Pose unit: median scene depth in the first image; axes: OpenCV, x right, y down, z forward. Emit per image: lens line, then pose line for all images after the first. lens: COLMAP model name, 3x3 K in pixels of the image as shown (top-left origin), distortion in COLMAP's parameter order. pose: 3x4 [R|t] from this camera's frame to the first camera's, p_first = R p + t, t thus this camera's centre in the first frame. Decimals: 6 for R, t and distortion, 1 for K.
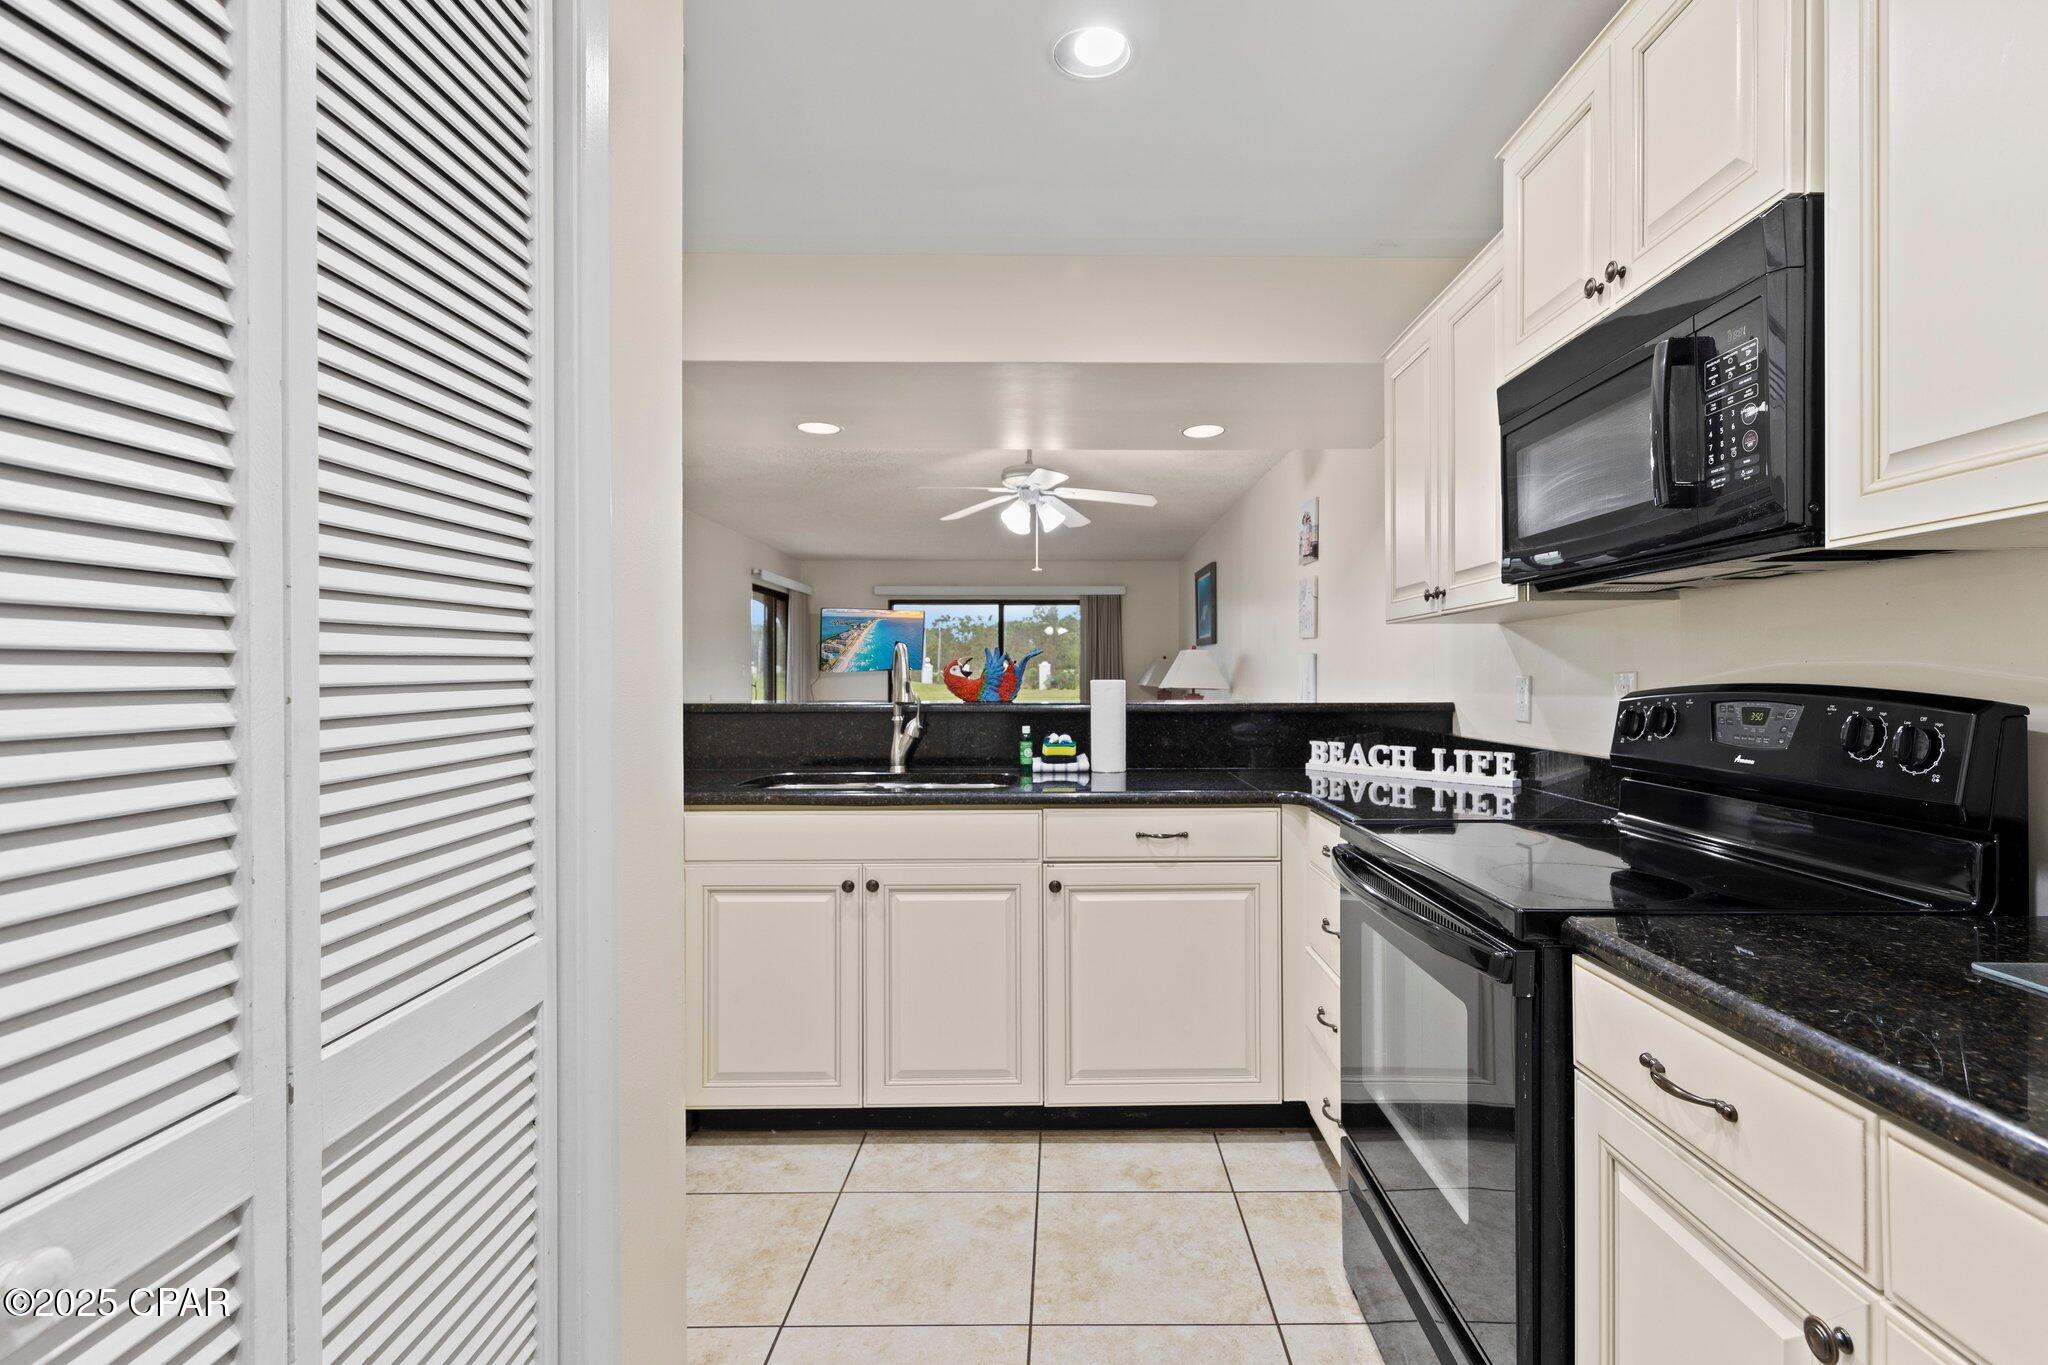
lens RADIAL K [[976.6, 0, 1084.4], [0, 976.6, 678.4], [0, 0, 1]] dist [-0.001521, -0.000063]
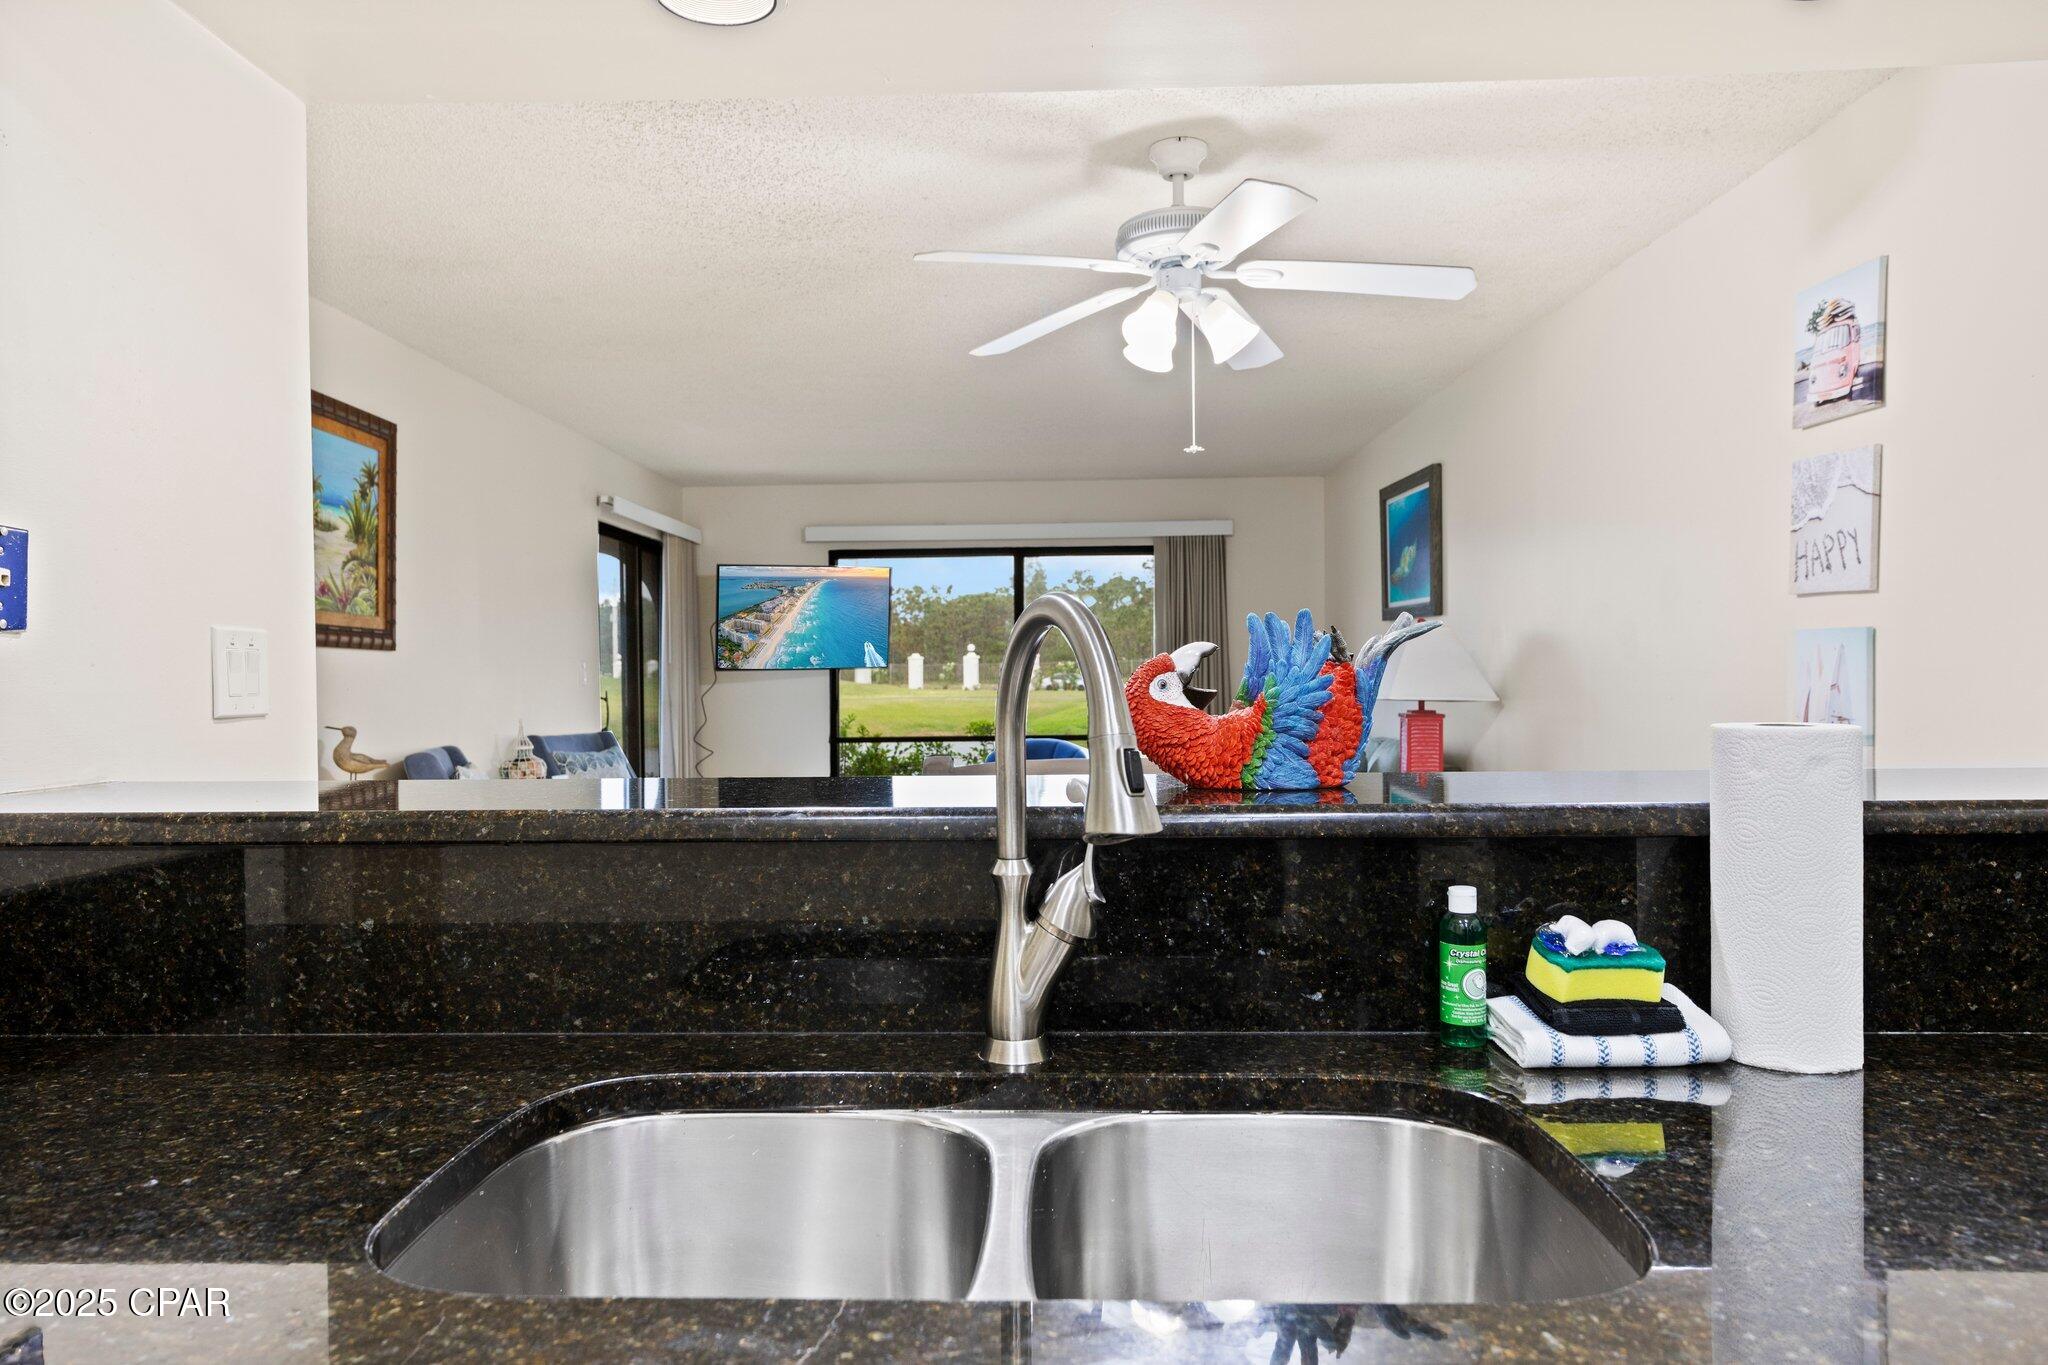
lens RADIAL K [[1344.2, 0, 1005.1], [0, 1344.2, 693.8], [0, 0, 1]] dist [0.000867, 0.005101]
pose [[0.998668, -0.009806, -0.050661, -0.171001], [0.010566, 0.999835, 0.014764, -0.014067], [0.050508, -0.015280, 0.998607, 0.607214]]
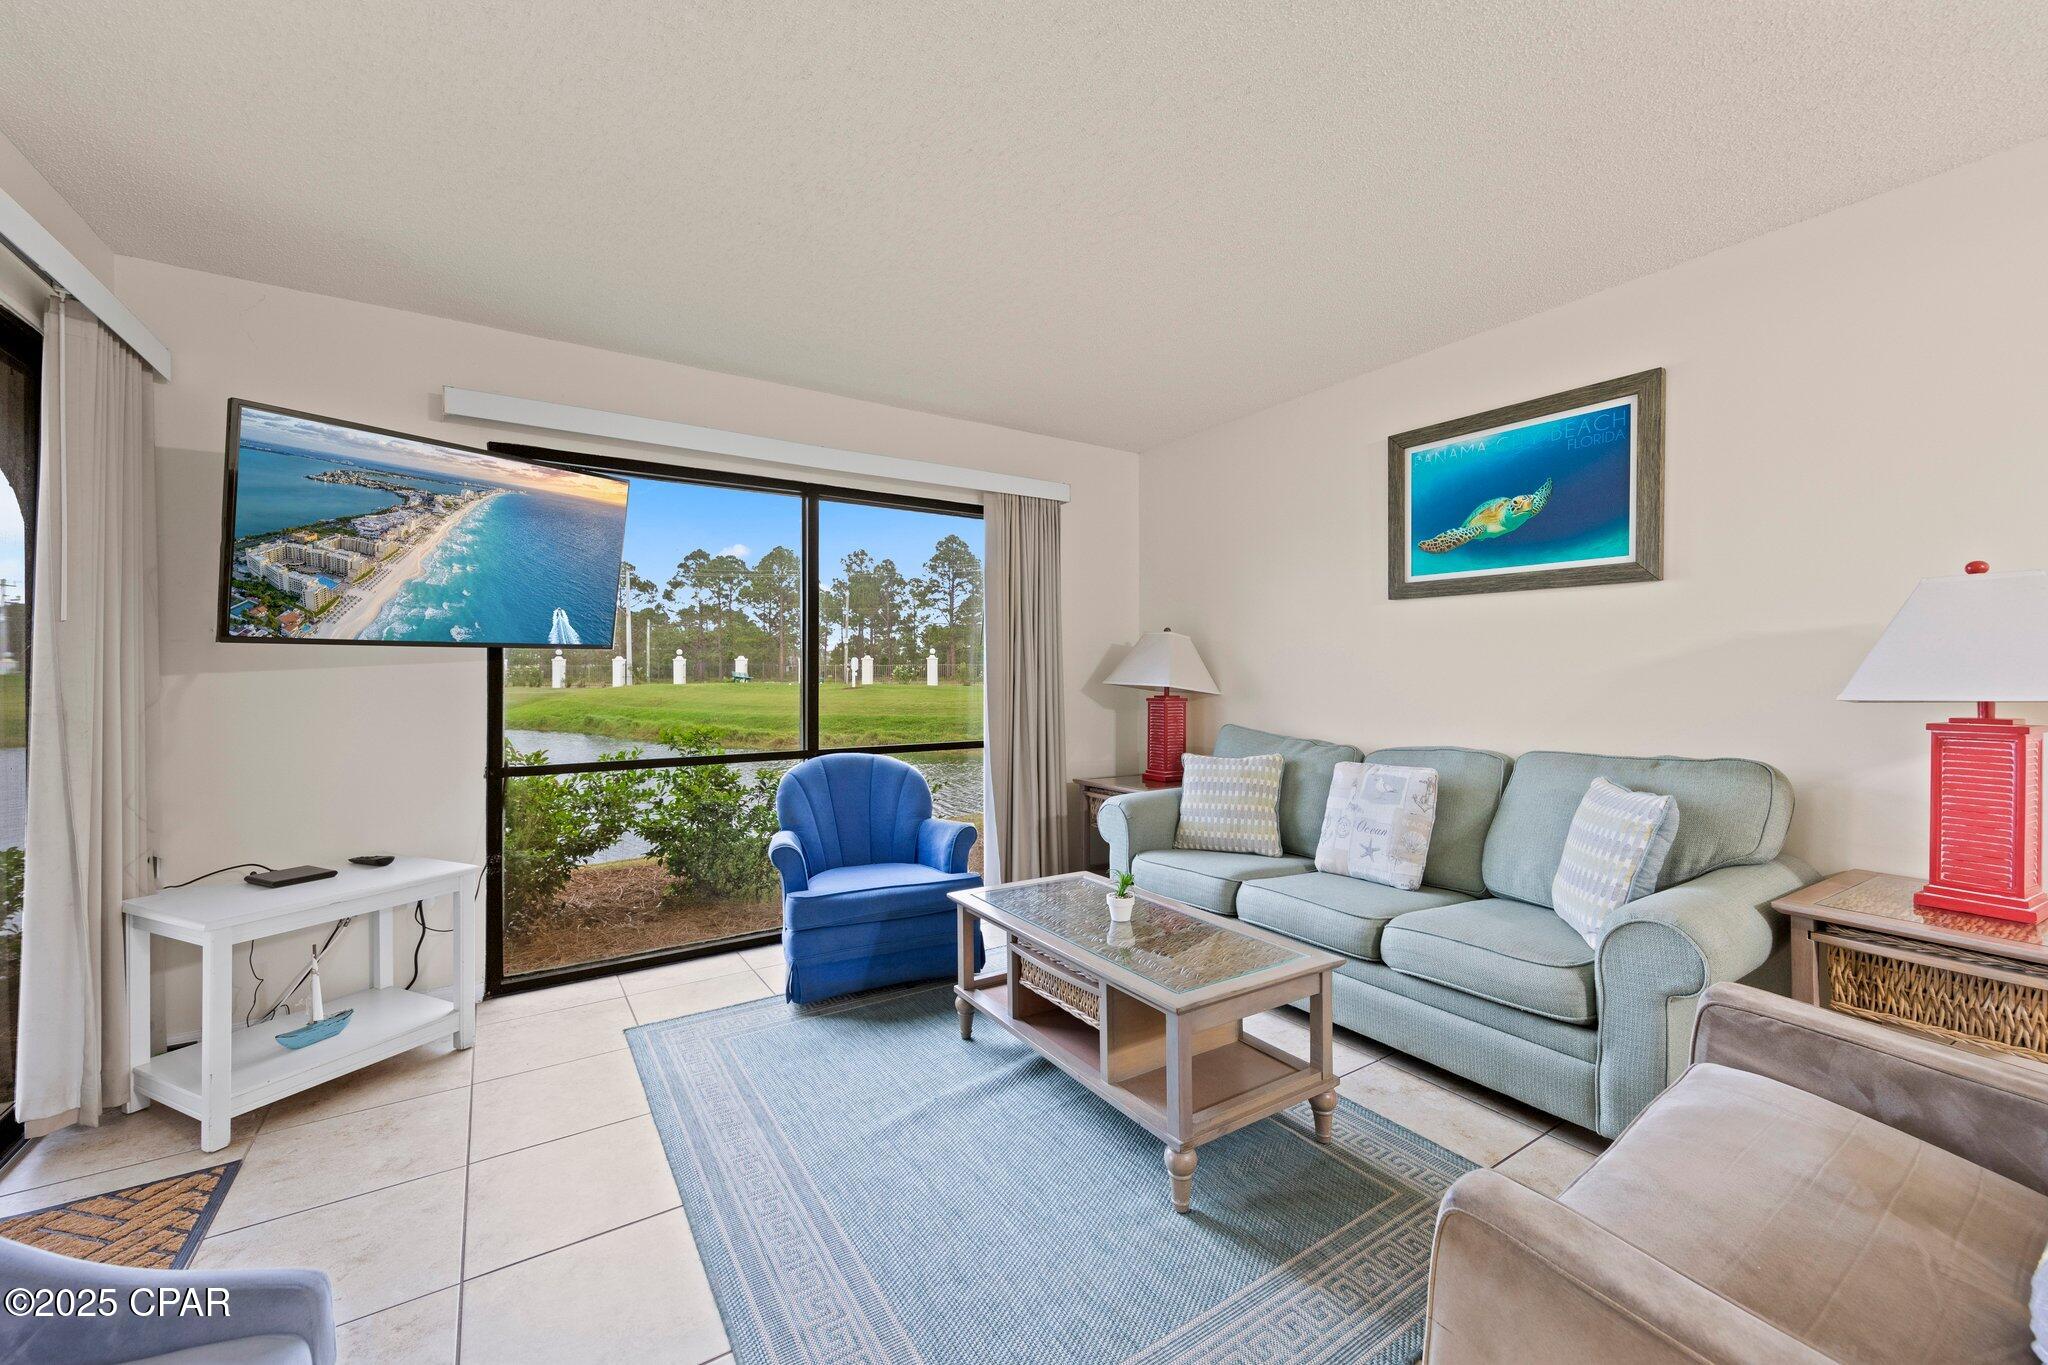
lens RADIAL K [[803.8, 0, 1015.4], [0, 803.8, 673.3], [0, 0, 1]] dist [0.001150, 0.000047]
pose [[0.850393, -0.002257, 0.526143, -0.629306], [0.001785, 0.999997, 0.001405, 0.000907], [-0.526145, -0.000256, 0.850395, 2.130576]]
